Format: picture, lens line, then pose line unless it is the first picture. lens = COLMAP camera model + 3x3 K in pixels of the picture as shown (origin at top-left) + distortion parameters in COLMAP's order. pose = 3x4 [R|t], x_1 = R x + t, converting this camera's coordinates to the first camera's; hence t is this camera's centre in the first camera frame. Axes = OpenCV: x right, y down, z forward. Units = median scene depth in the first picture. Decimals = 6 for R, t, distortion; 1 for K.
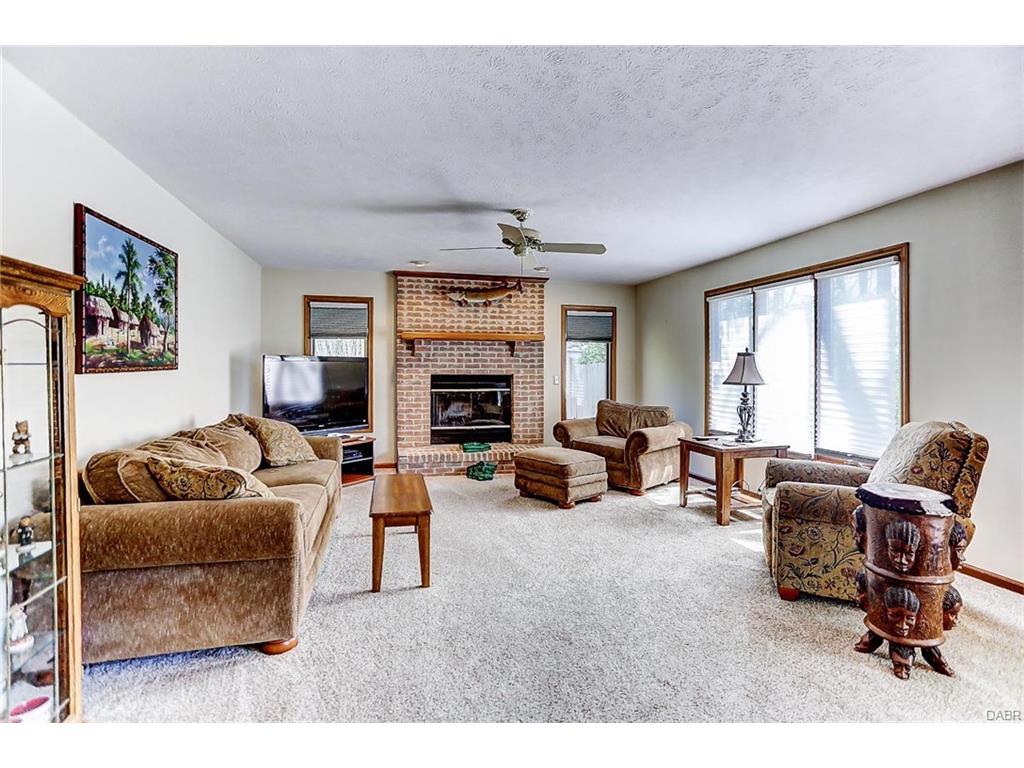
lens RADIAL K [[495.9, 0, 511.1], [0, 495.9, 380.5], [0, 0, 1]] dist [-0.018950, 0.006235]
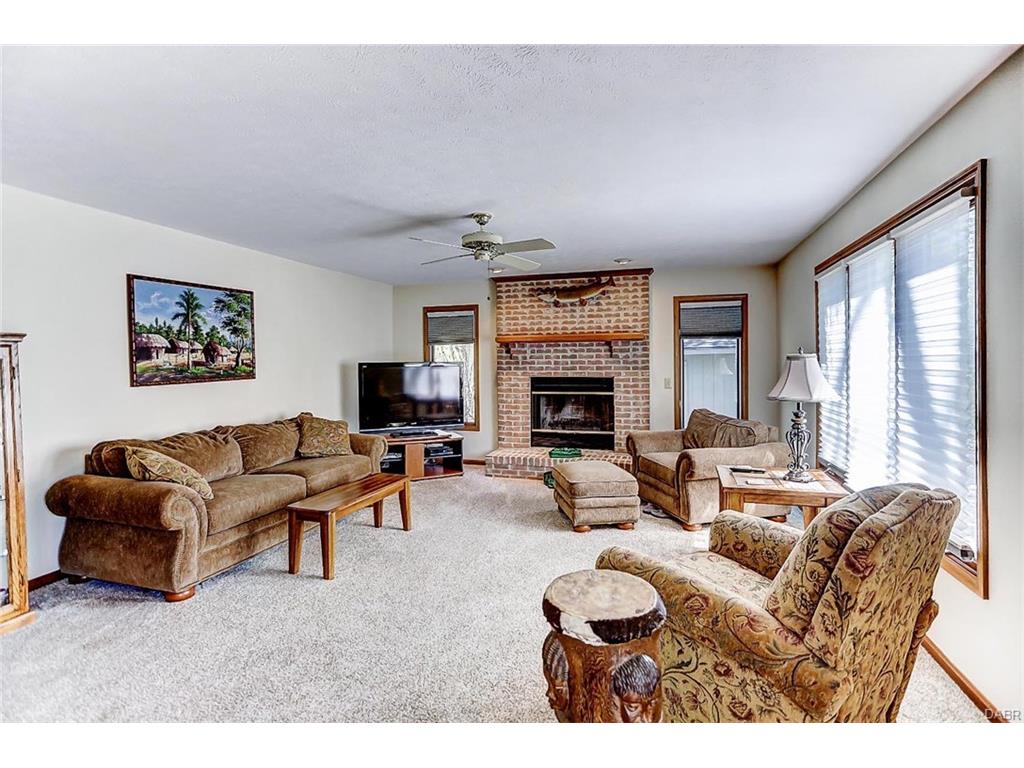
lens RADIAL K [[495.9, 0, 509.9], [0, 495.9, 380.0], [0, 0, 1]] dist [-0.018950, 0.006235]
pose [[0.849248, 0.007993, -0.527934, 0.356877], [0.000093, 0.999883, 0.015288, -0.022486], [0.527994, -0.013033, 0.849148, 0.130582]]
